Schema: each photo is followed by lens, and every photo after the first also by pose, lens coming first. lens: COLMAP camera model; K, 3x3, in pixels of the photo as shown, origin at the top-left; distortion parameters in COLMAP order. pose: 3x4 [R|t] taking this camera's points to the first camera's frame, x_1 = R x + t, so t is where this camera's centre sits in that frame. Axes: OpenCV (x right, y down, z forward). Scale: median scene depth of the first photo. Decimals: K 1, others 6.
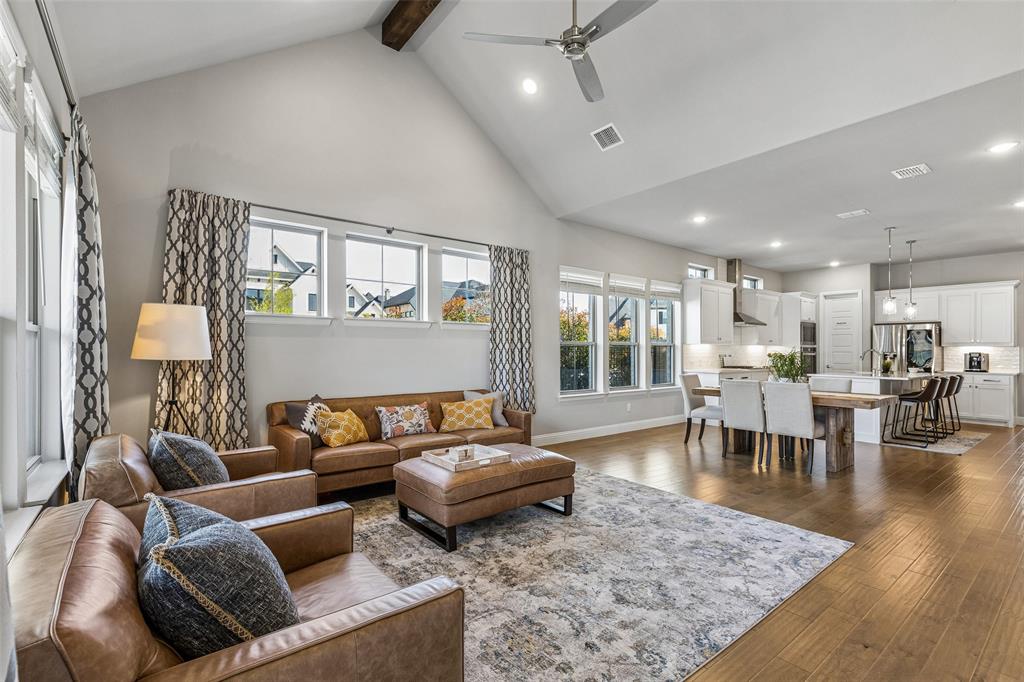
lens RADIAL K [[462.3, 0, 508.2], [0, 462.3, 347.6], [0, 0, 1]] dist [0.004824, -0.000637]
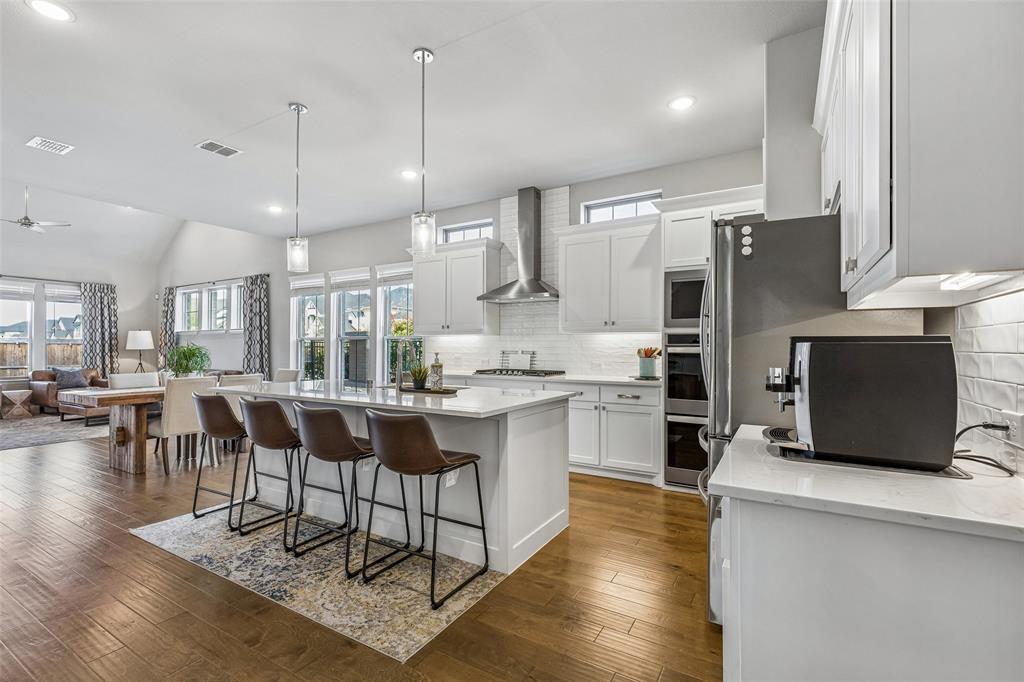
lens RADIAL K [[459.5, 0, 510.9], [0, 459.5, 345.7], [0, 0, 1]] dist [0.004389, 0.000189]
pose [[0.360831, -0.004034, -0.932622, 1.131634], [0.009350, 0.999956, -0.000708, 0.010568], [0.932584, -0.008464, 0.360853, 0.843144]]
